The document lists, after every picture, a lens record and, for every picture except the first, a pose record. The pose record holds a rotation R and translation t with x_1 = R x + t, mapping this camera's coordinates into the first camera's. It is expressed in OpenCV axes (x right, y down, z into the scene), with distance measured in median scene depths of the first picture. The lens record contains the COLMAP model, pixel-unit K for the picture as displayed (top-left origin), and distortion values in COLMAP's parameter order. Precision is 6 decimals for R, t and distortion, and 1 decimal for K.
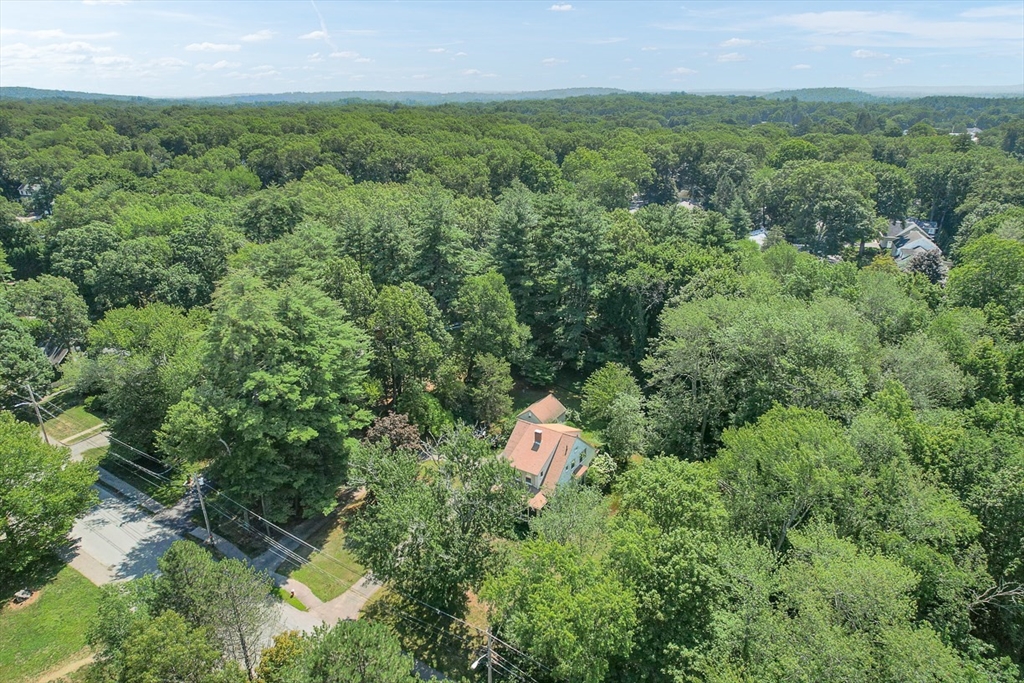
lens RADIAL K [[642.7, 0, 512.0], [0, 642.7, 341.5], [0, 0, 1]] dist [-0.076662, 0.086174]
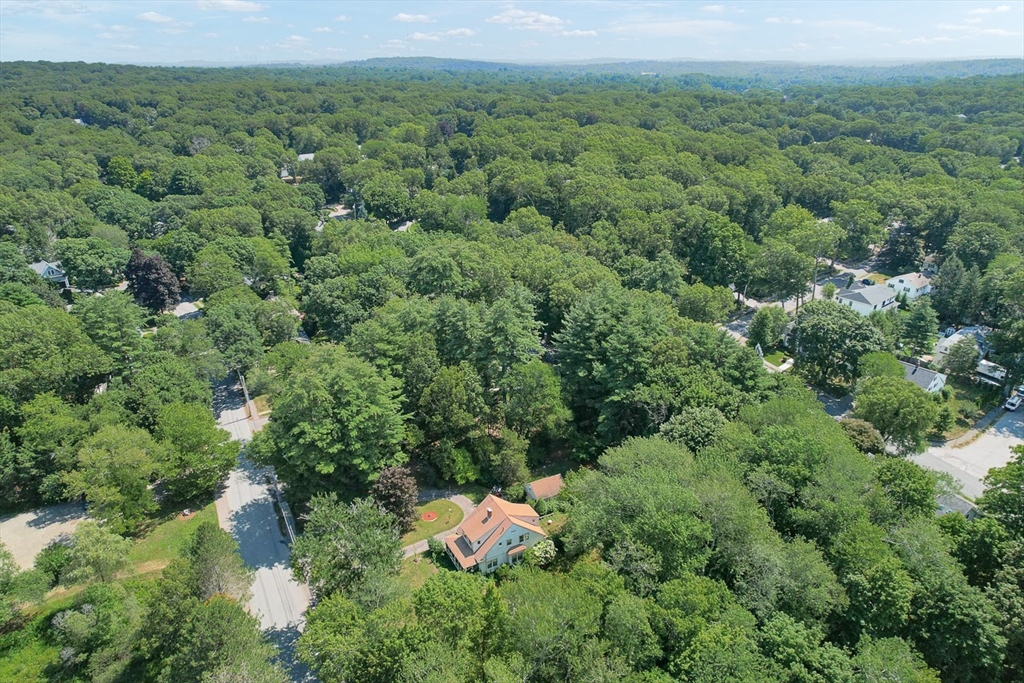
lens RADIAL K [[642.7, 0, 512.0], [0, 642.7, 341.5], [0, 0, 1]] dist [-0.076662, 0.086174]
pose [[0.880716, 0.195116, -0.431589, 0.557243], [-0.179620, 0.980731, 0.076837, -0.293308], [0.438264, 0.009851, 0.898792, -0.141351]]
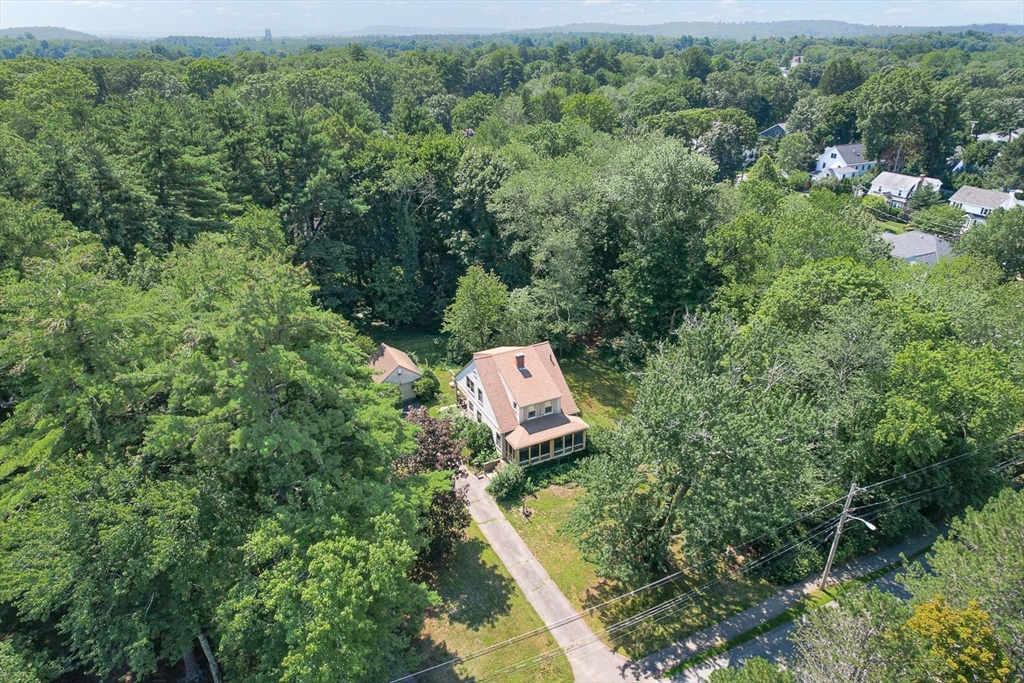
lens RADIAL K [[657.3, 0, 512.0], [0, 657.3, 341.5], [0, 0, 1]] dist [-0.074771, 0.088673]
pose [[0.526854, -0.367353, 0.766470, -0.572937], [0.315971, 0.921799, 0.224608, -0.060270], [-0.789042, 0.123847, 0.601726, 0.504173]]
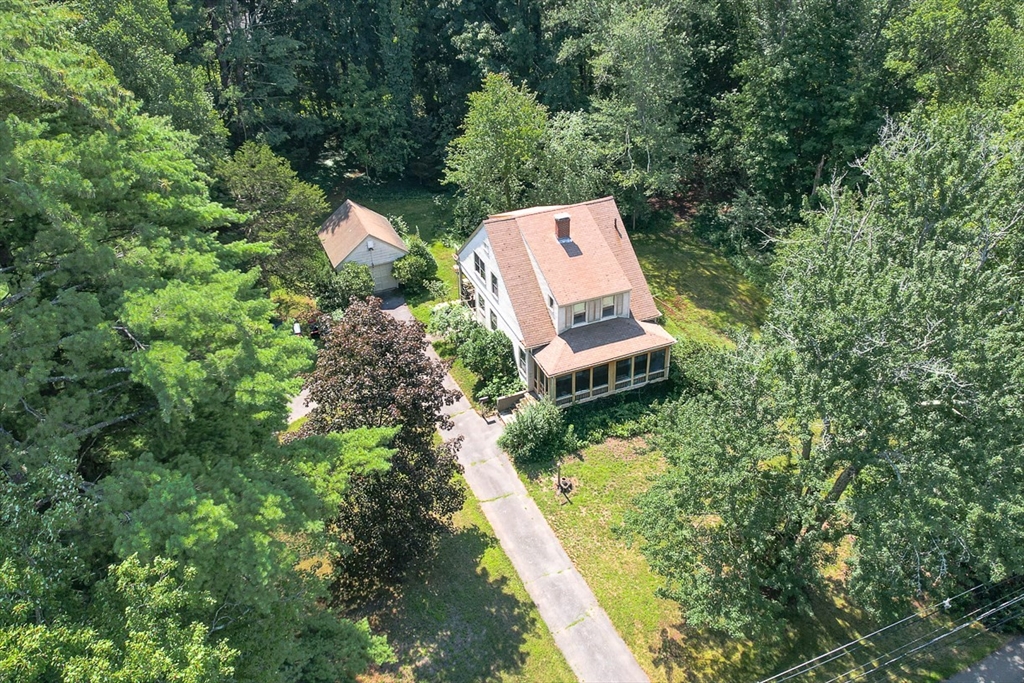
lens RADIAL K [[845.0, 0, 536.0], [0, 845.0, 342.9], [0, 0, 1]] dist [-0.051068, -0.000754]
pose [[0.567607, -0.455091, 0.686087, -0.424238], [0.307200, 0.890224, 0.336348, 0.009685], [-0.763839, 0.019853, 0.645101, 0.608607]]
